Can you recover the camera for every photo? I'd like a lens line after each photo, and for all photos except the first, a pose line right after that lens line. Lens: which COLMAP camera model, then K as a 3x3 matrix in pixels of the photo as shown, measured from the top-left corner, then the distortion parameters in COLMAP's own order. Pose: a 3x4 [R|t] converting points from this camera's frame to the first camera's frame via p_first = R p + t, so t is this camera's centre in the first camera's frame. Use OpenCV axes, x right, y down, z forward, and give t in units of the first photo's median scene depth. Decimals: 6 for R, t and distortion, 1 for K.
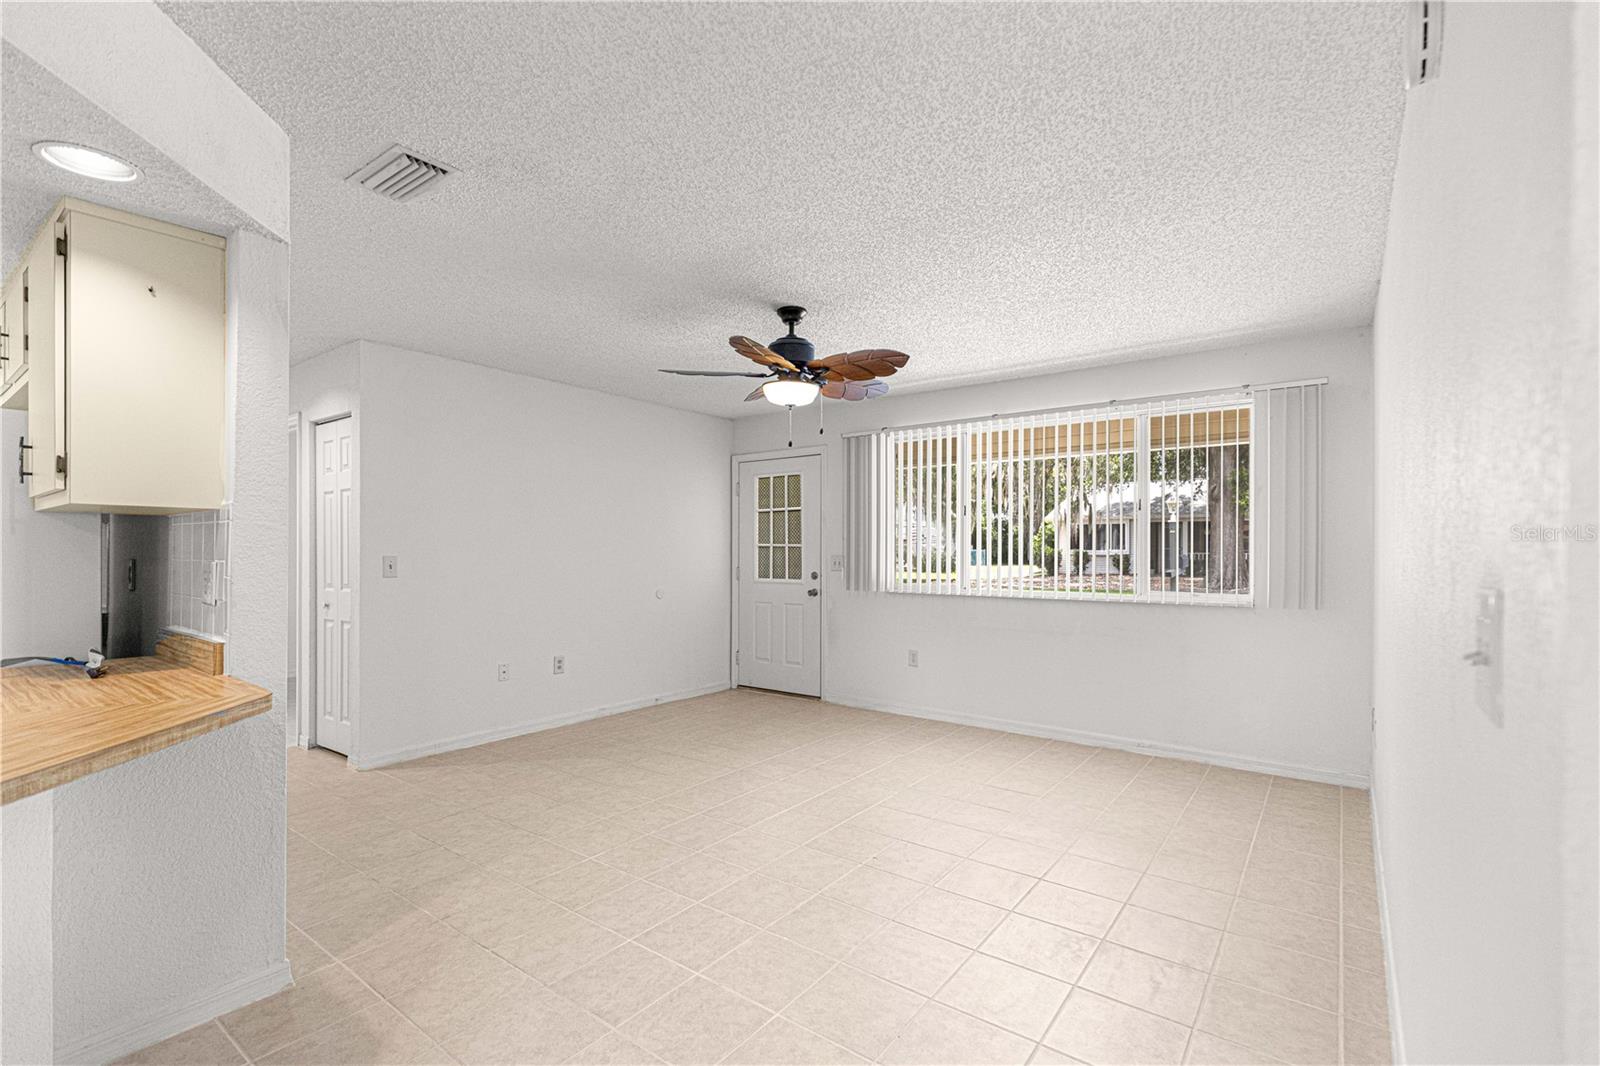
lens RADIAL K [[717.9, 0, 802.8], [0, 717.9, 547.9], [0, 0, 1]] dist [0.007231, 0.000139]
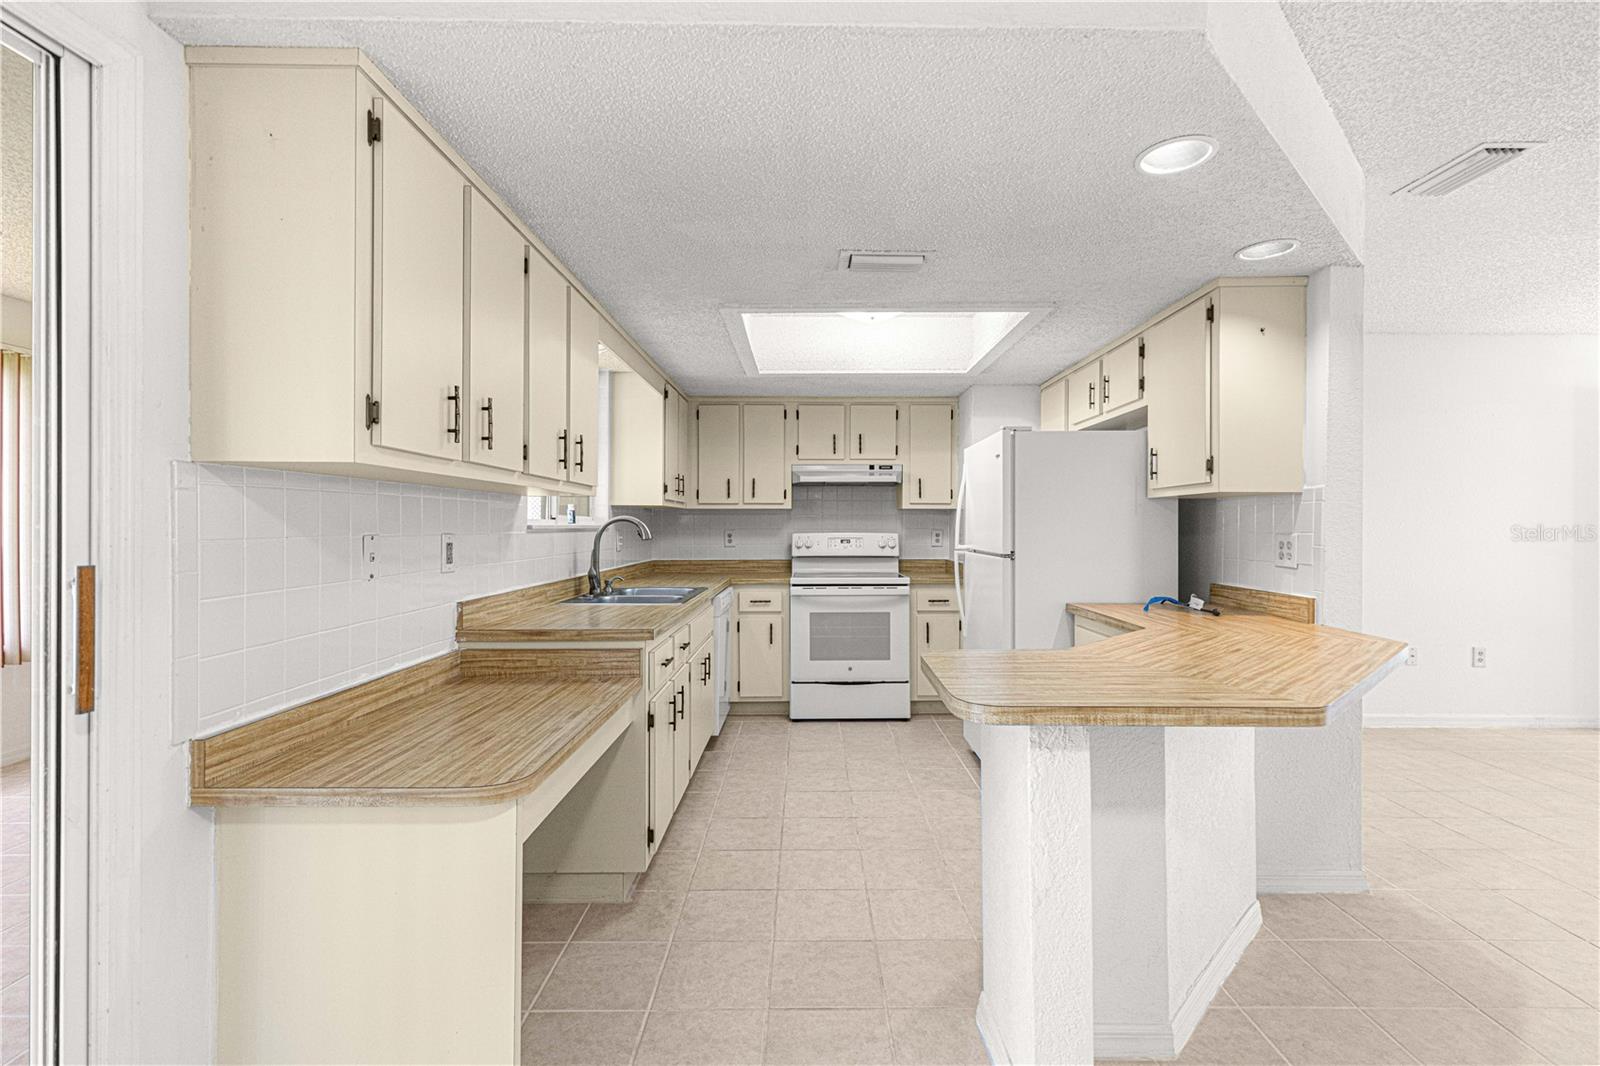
lens RADIAL K [[726.1, 0, 813.9], [0, 726.1, 525.4], [0, 0, 1]] dist [0.007069, -0.000307]
pose [[0.608279, 0.000079, -0.793724, -0.178129], [0.001620, 0.999998, 0.001341, 0.000643], [0.793722, -0.002101, 0.608277, -0.256311]]
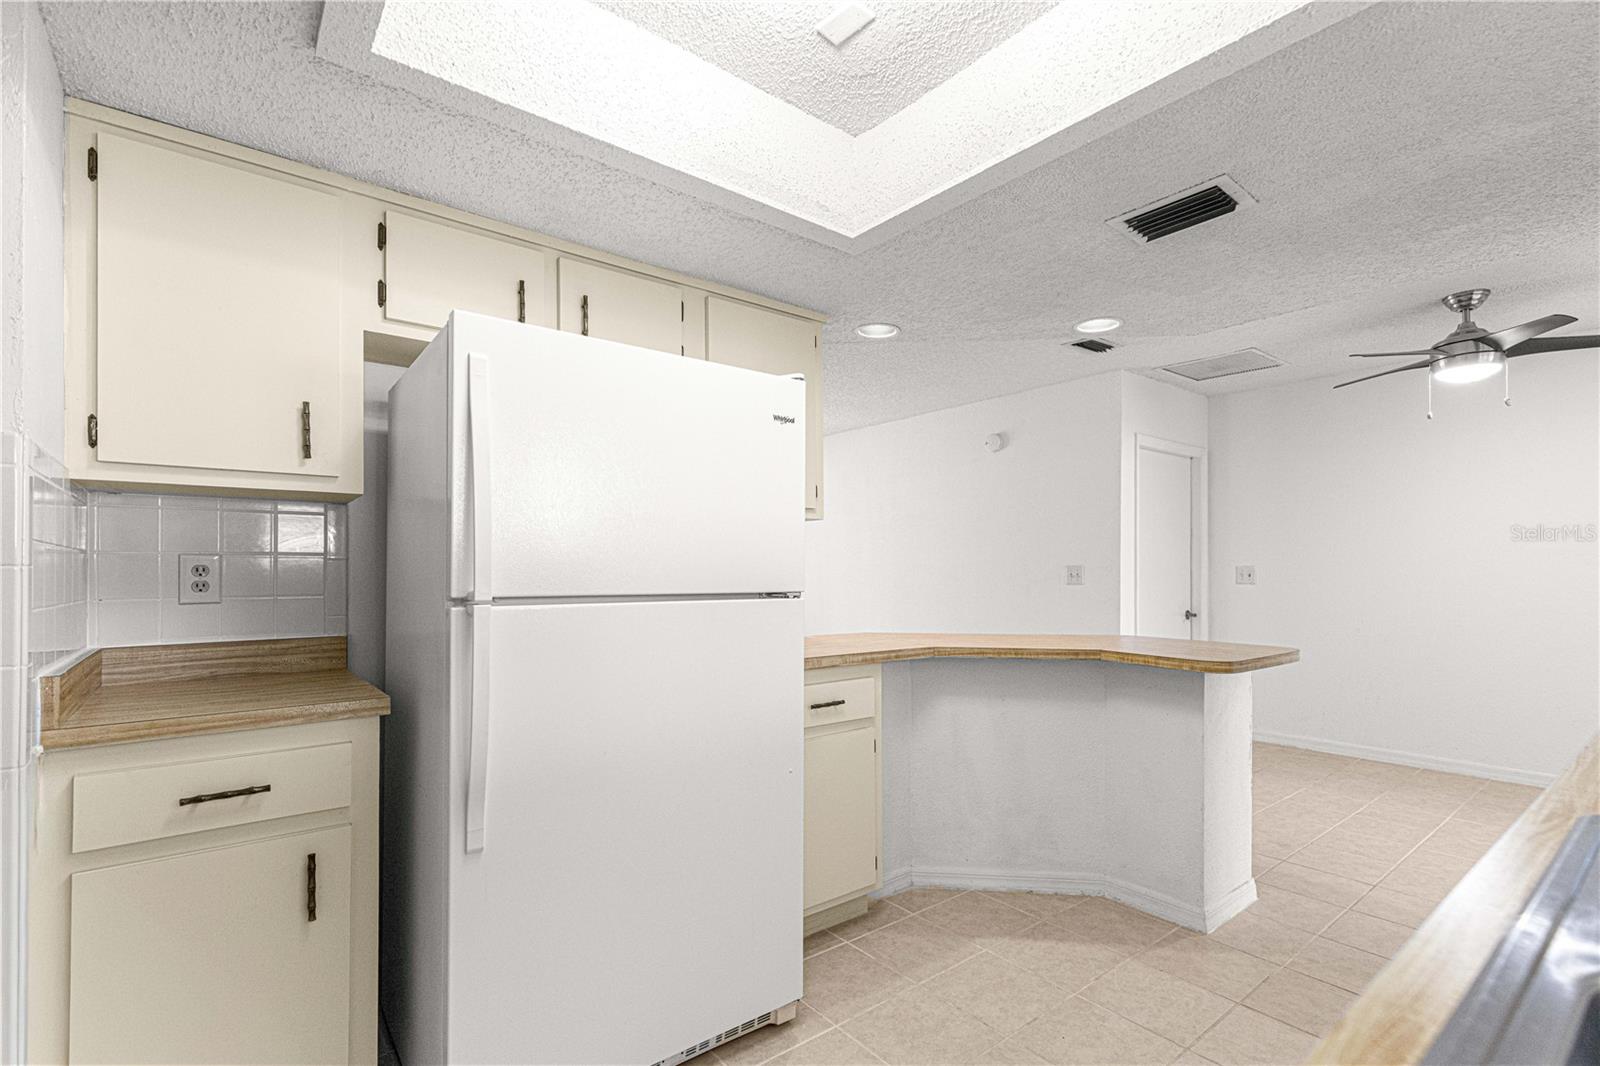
lens RADIAL K [[741.6, 0, 809.8], [0, 741.6, 564.3], [0, 0, 1]] dist [0.004174, 0.000333]
pose [[0.243905, 0.006345, 0.969778, -1.239173], [-0.003347, 0.999978, -0.005701, 0.020083], [-0.969793, -0.001855, 0.243921, 0.322612]]
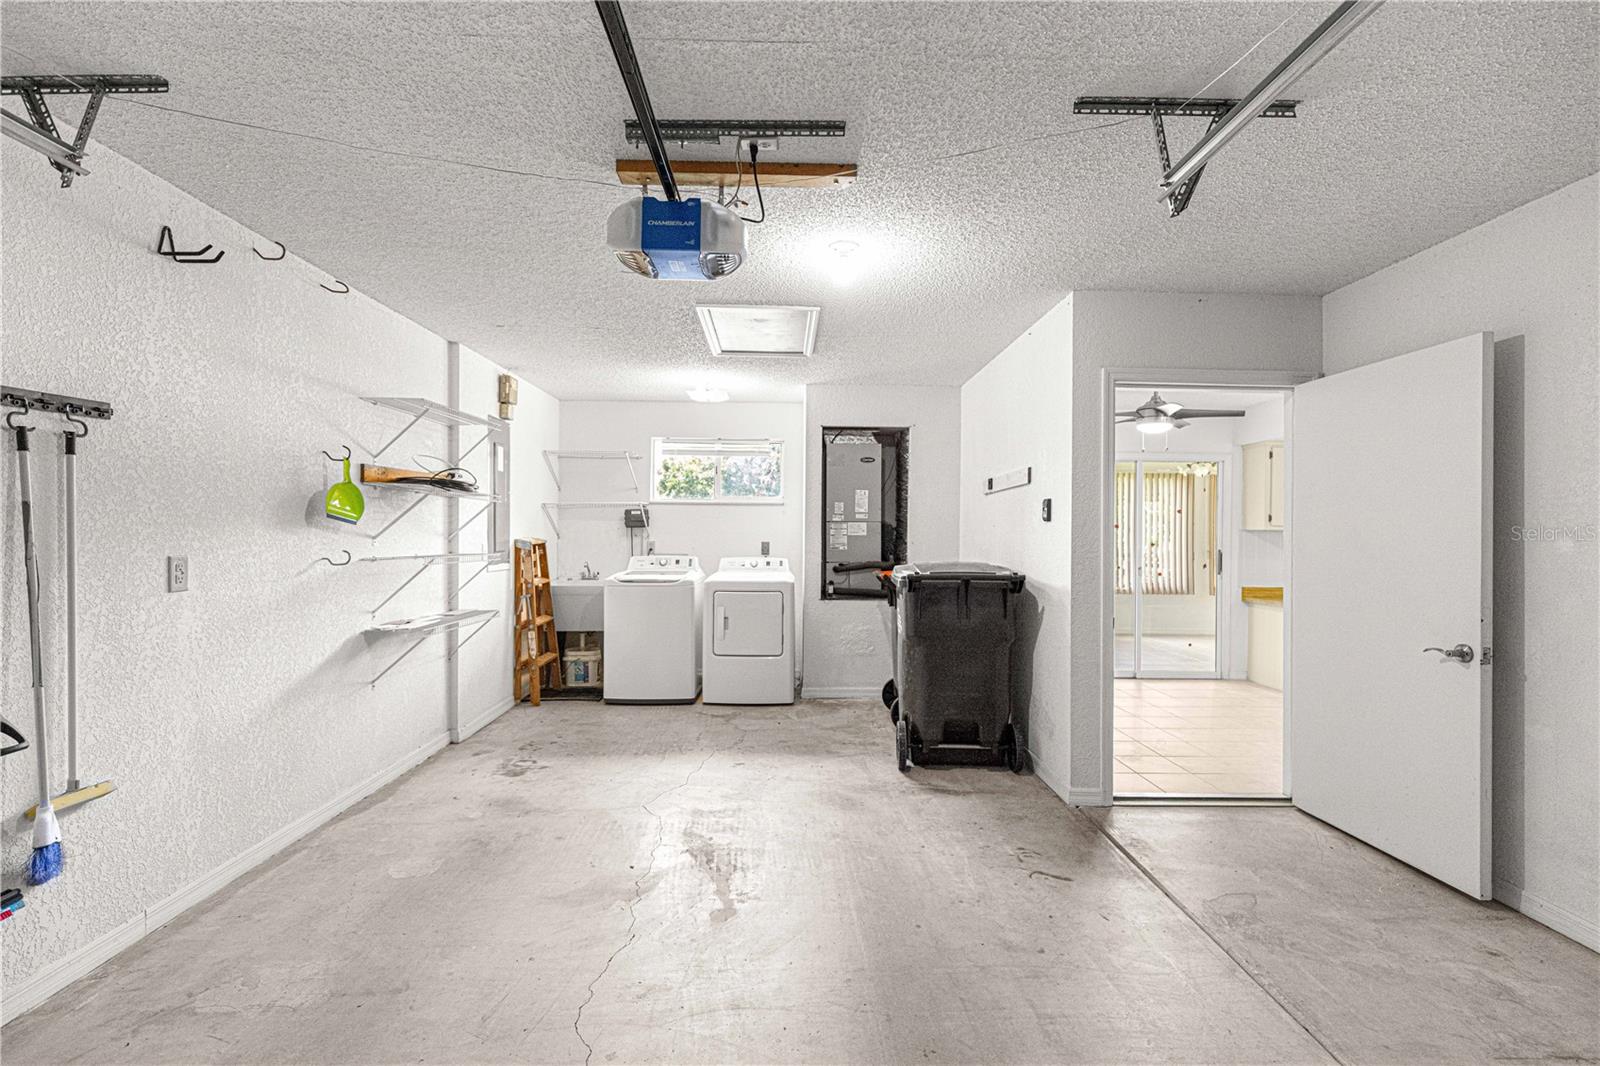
lens RADIAL K [[712.8, 0, 803.6], [0, 712.8, 538.9], [0, 0, 1]] dist [0.002268, 0.000163]
pose [[-0.781811, -0.000708, -0.623516, 1.303874], [-0.002412, 0.999995, 0.001889, -0.010283], [0.623511, 0.002981, -0.781809, 0.430128]]
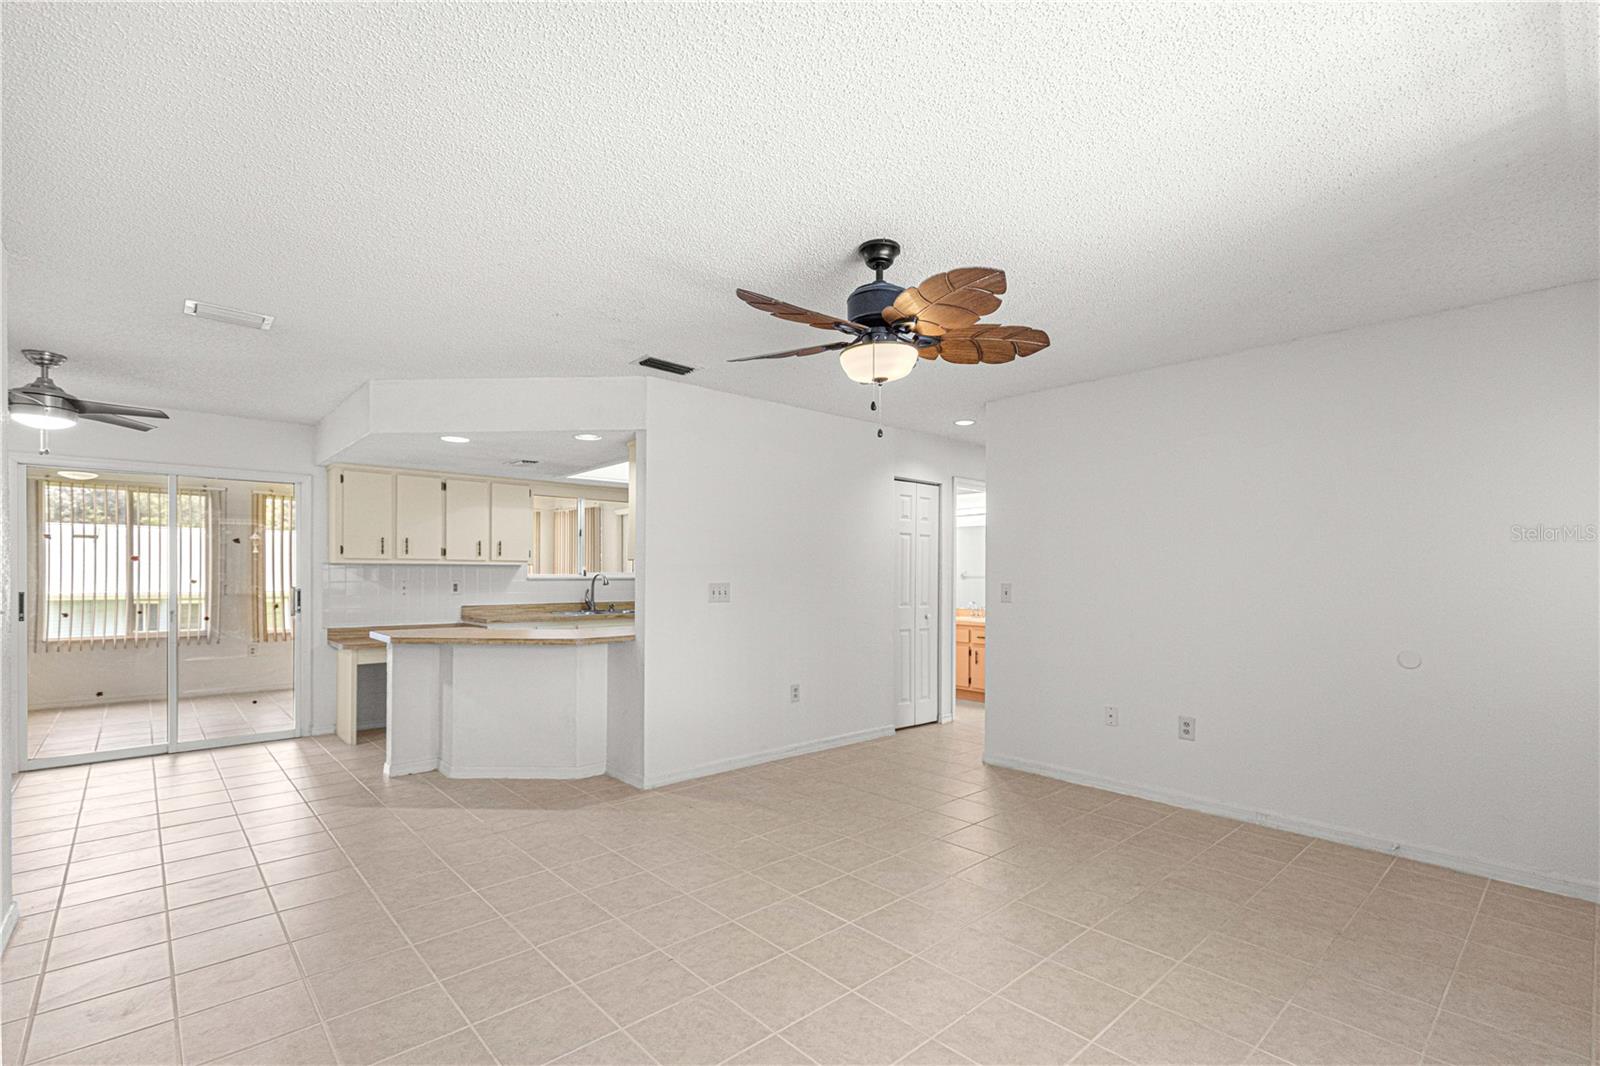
lens RADIAL K [[729.4, 0, 810.0], [0, 729.4, 577.7], [0, 0, 1]] dist [0.008246, 0.000018]
pose [[-0.185178, 0.004208, -0.982696, 0.710994], [0.002538, 0.999990, 0.003804, -0.003556], [0.982702, -0.001790, -0.185187, 1.053582]]
